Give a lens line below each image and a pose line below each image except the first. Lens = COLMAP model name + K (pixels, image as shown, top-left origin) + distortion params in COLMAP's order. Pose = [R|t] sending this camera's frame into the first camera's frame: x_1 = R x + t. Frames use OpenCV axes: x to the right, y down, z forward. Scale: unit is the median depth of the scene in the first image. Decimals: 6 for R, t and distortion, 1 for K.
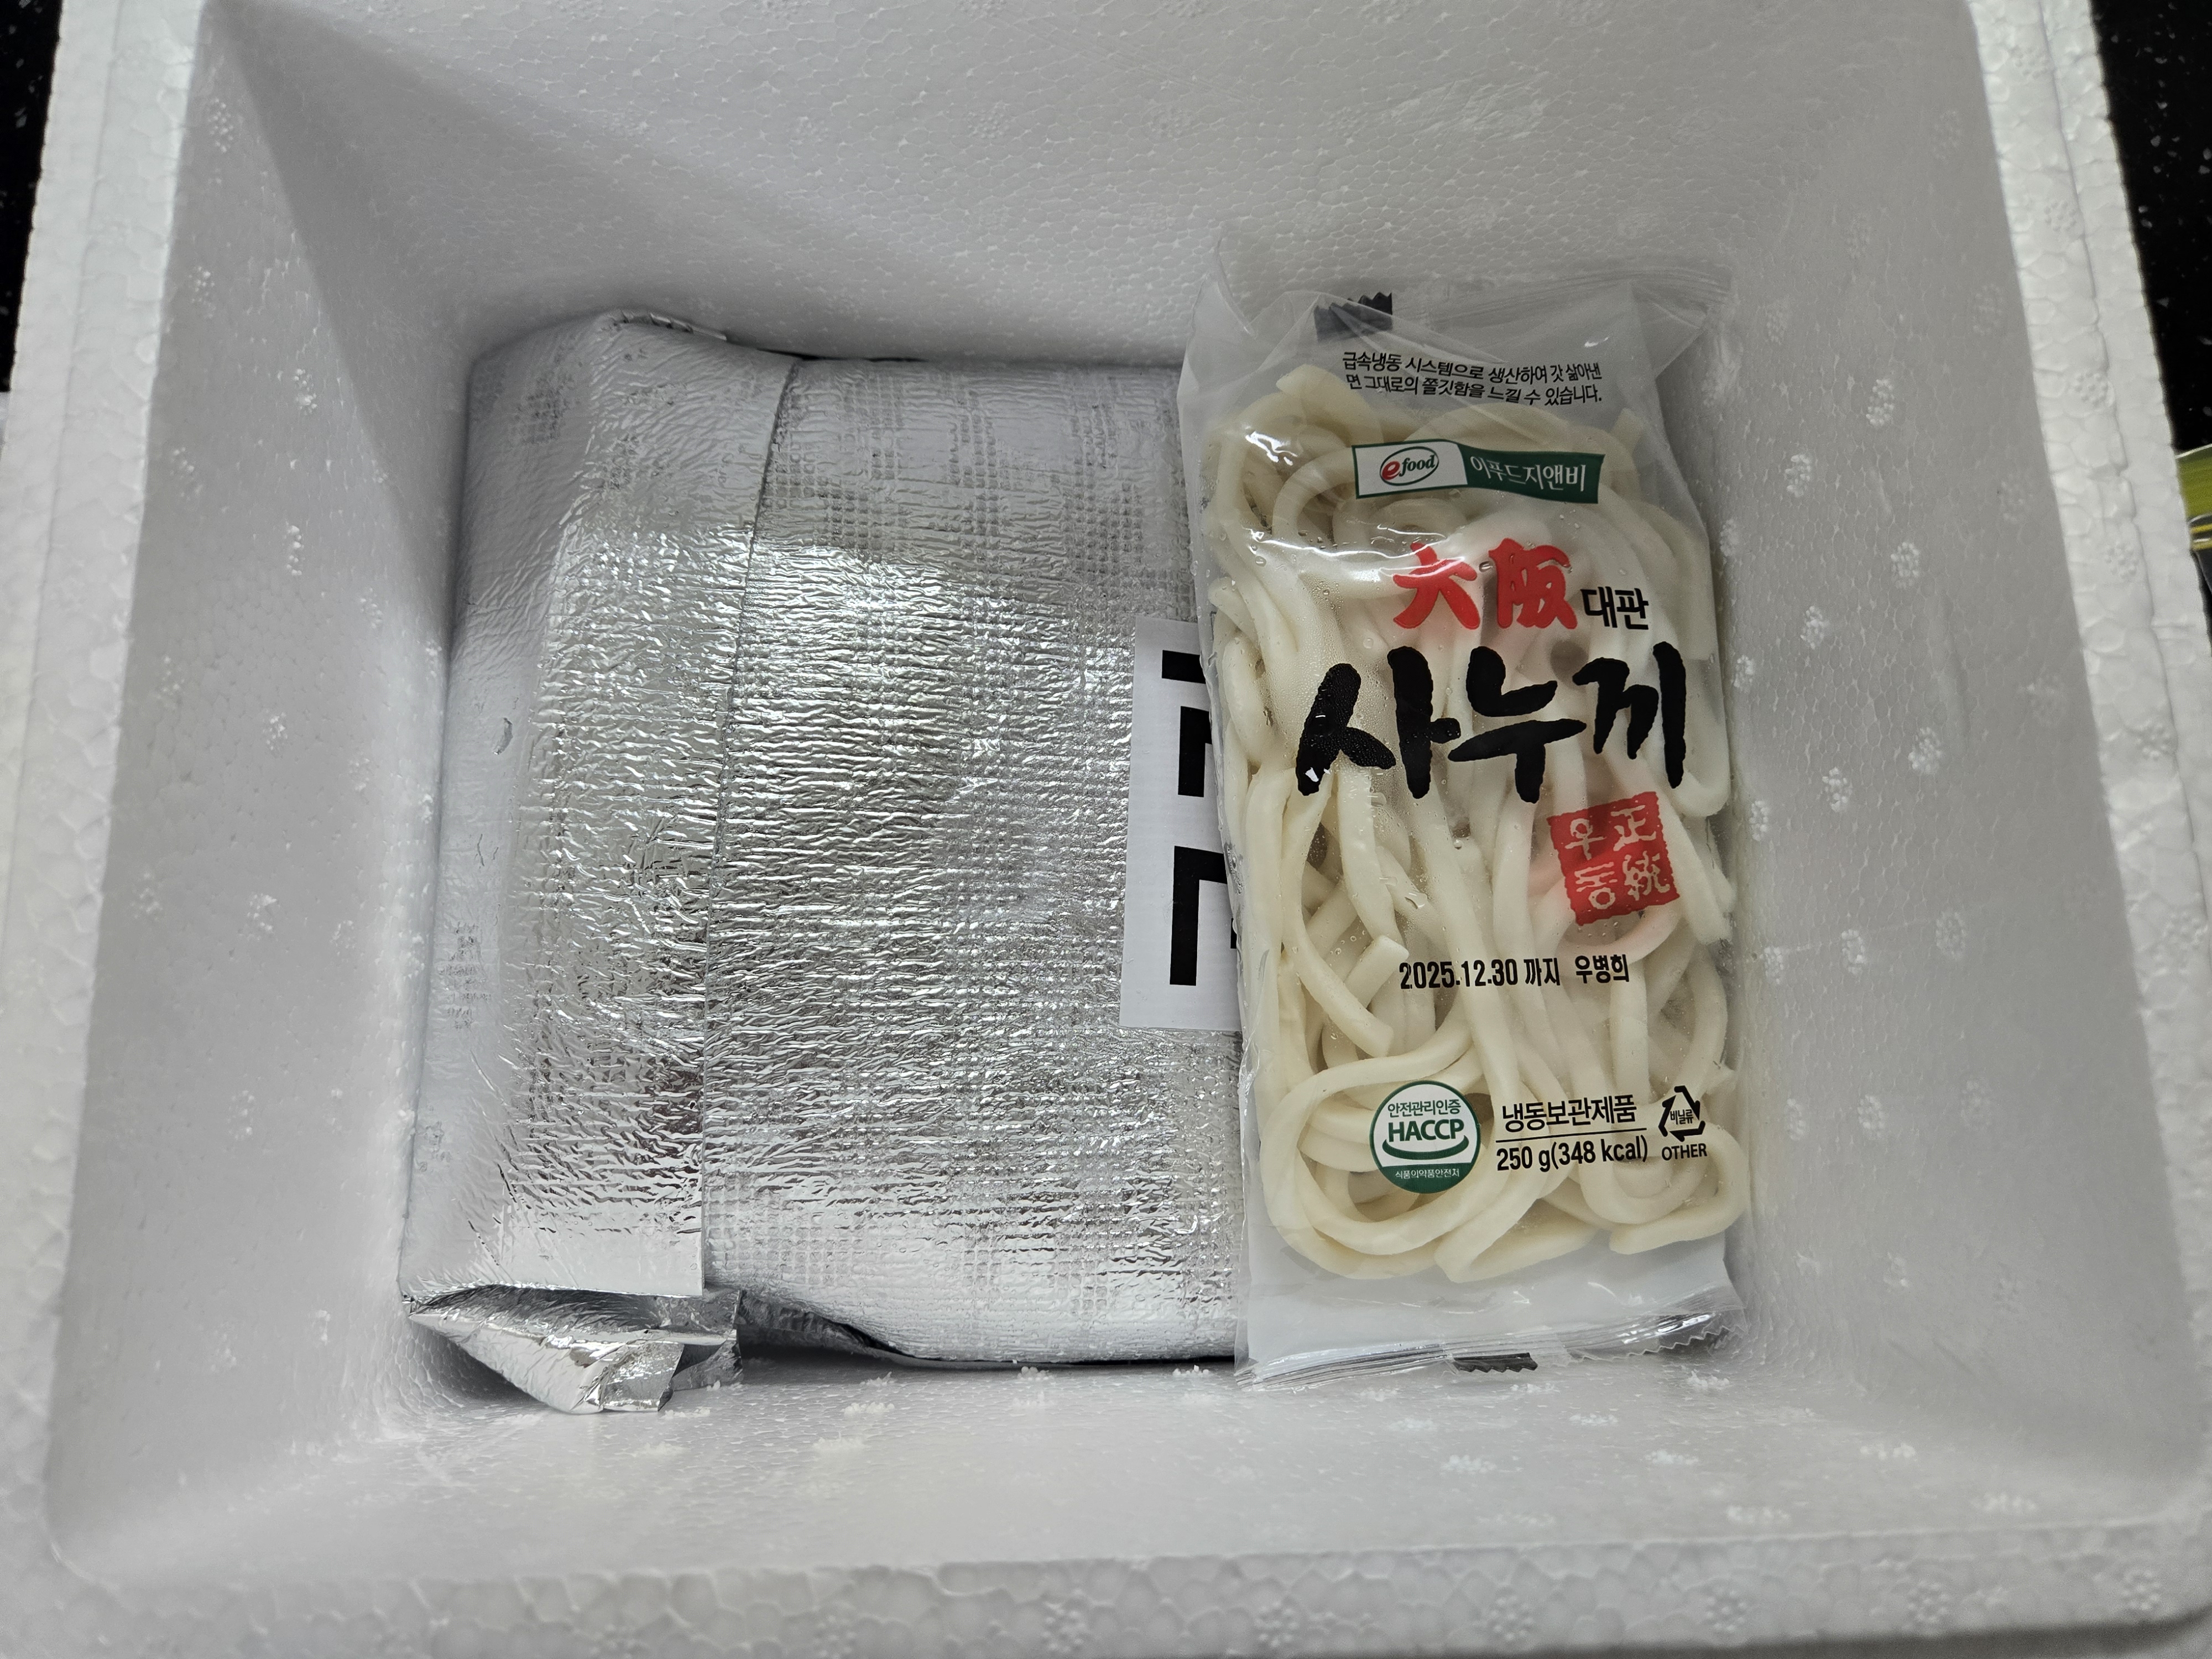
lens RADIAL K [[1473.0, 0, 1106.0], [0, 1473.0, 829.5], [0, 0, 1]] dist [0.091143, -0.078737]
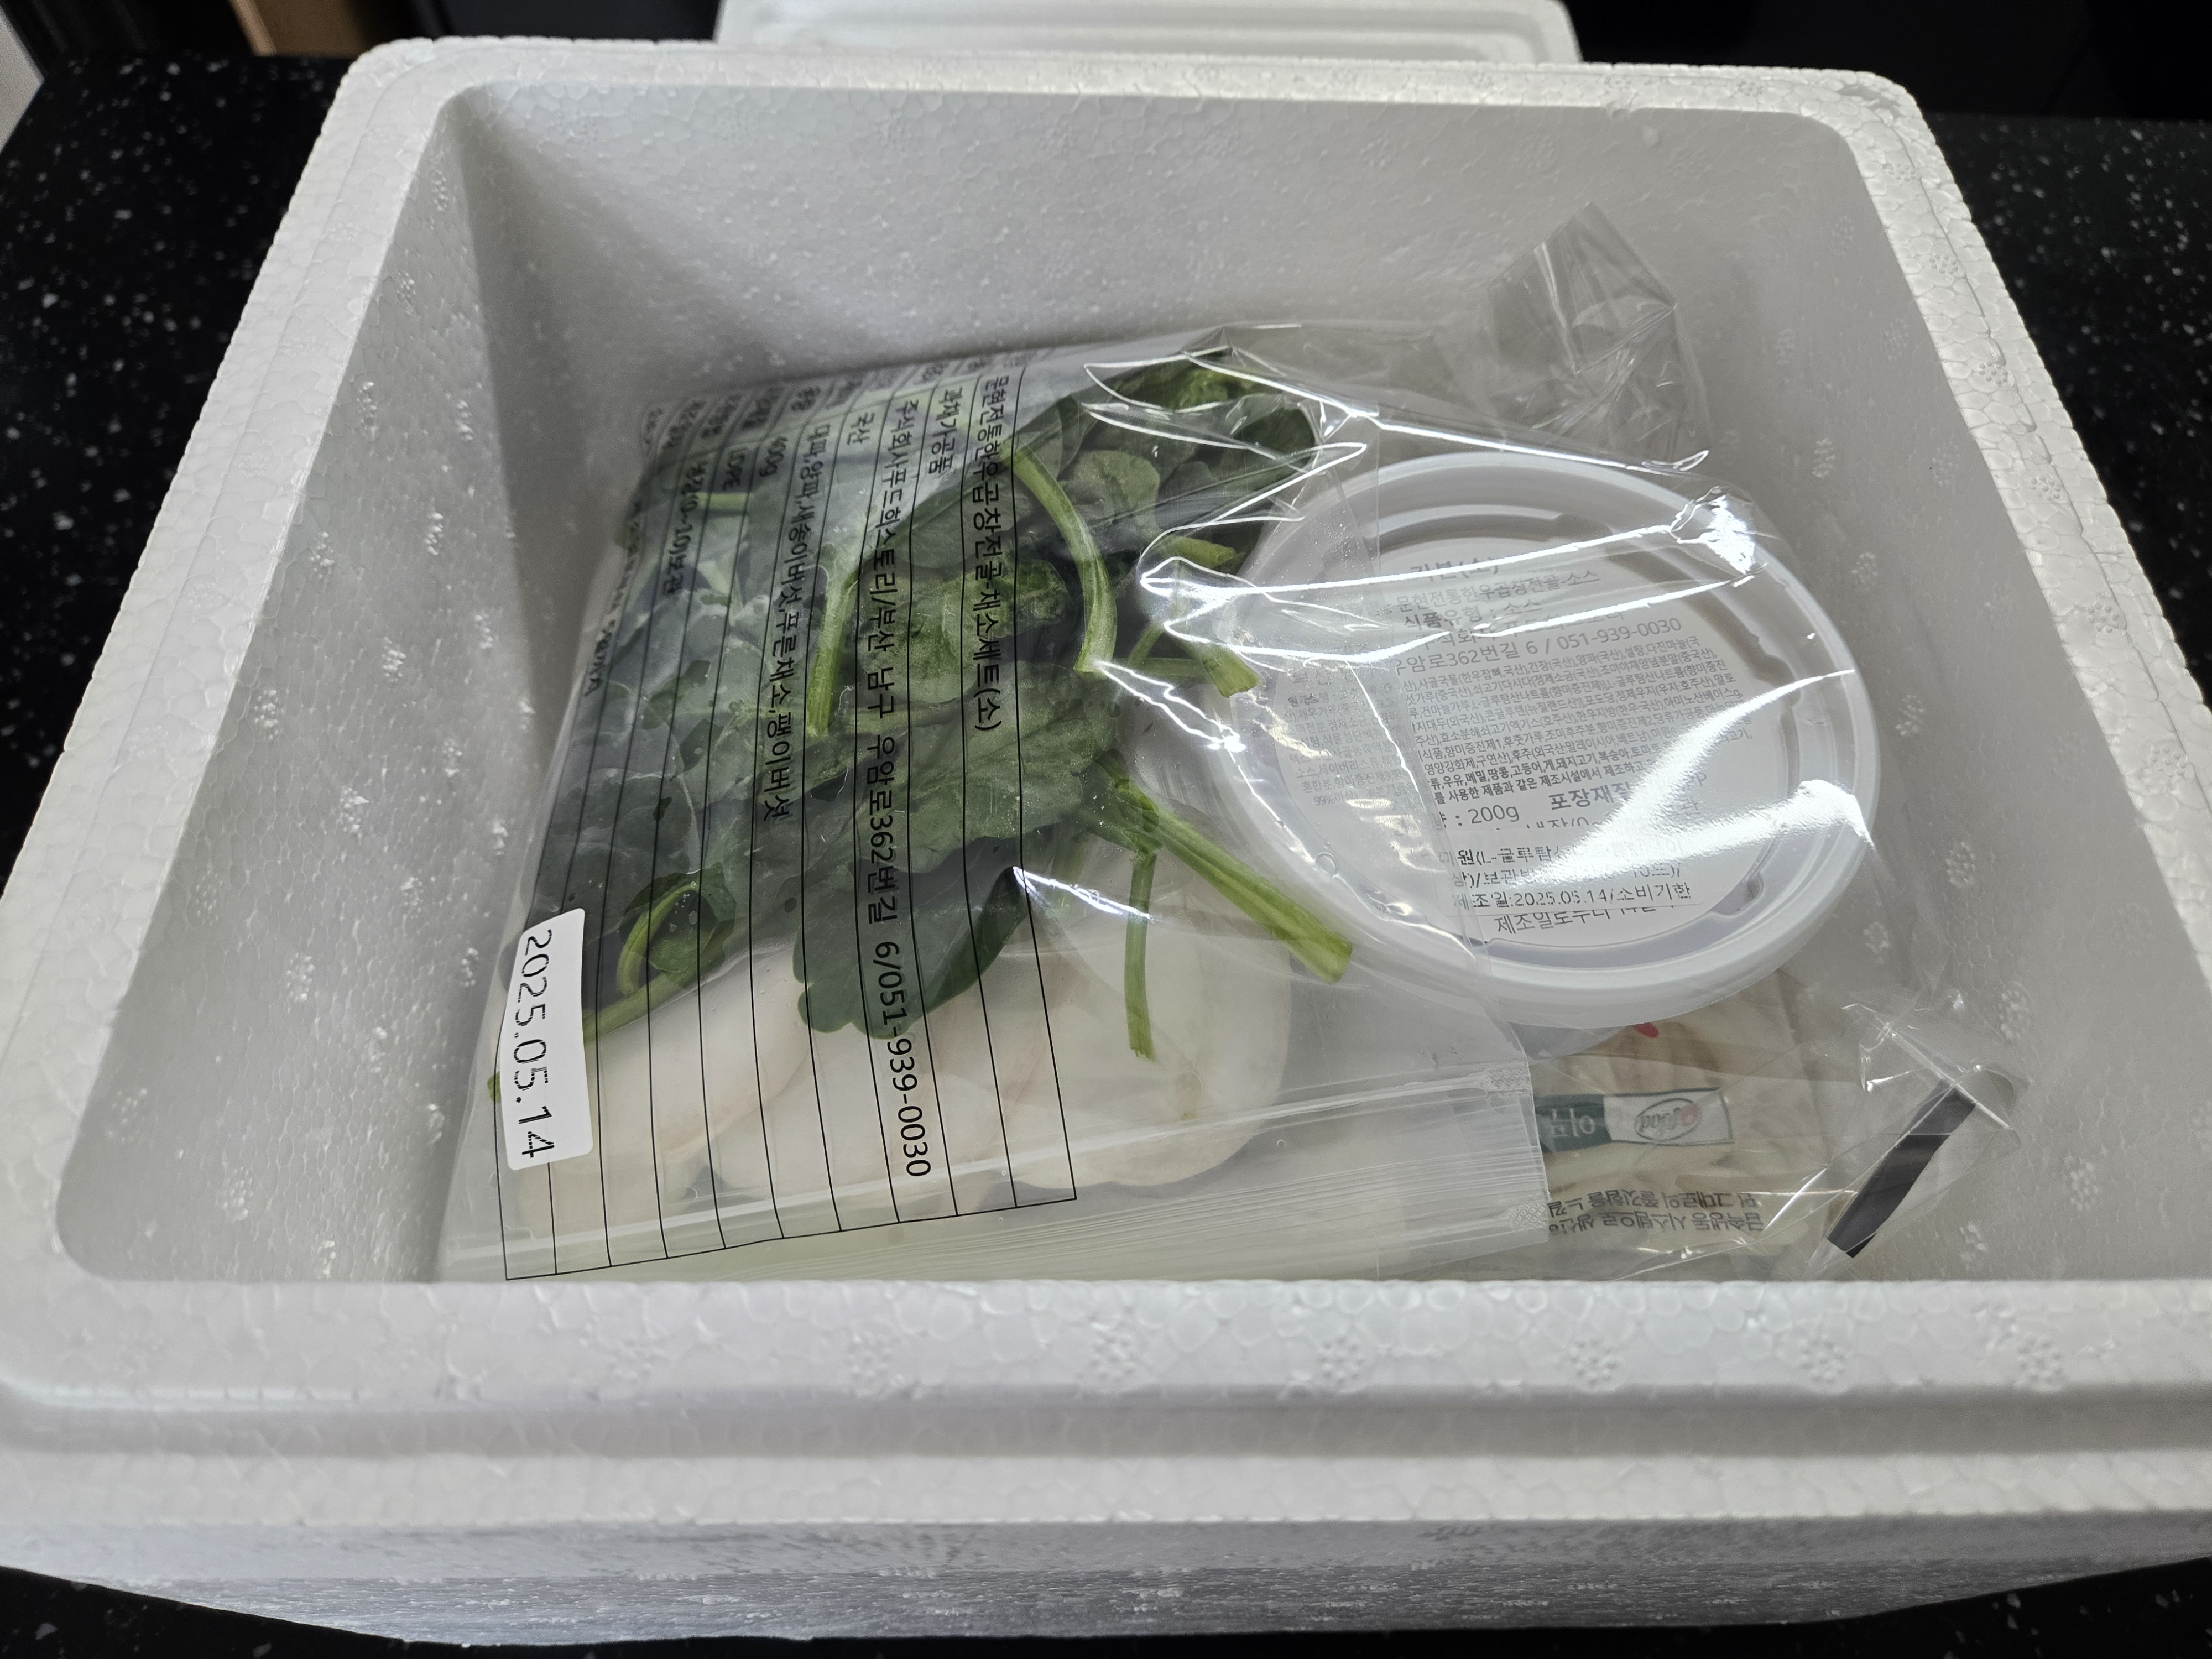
lens RADIAL K [[1485.0, 0, 1121.7], [0, 1485.0, 830.7], [0, 0, 1]] dist [0.054852, -0.041595]
pose [[0.999915, 0.013028, -0.000748, -0.020775], [-0.012531, 0.942597, -0.333696, 0.415897], [-0.003642, 0.333677, 0.942680, 0.010846]]
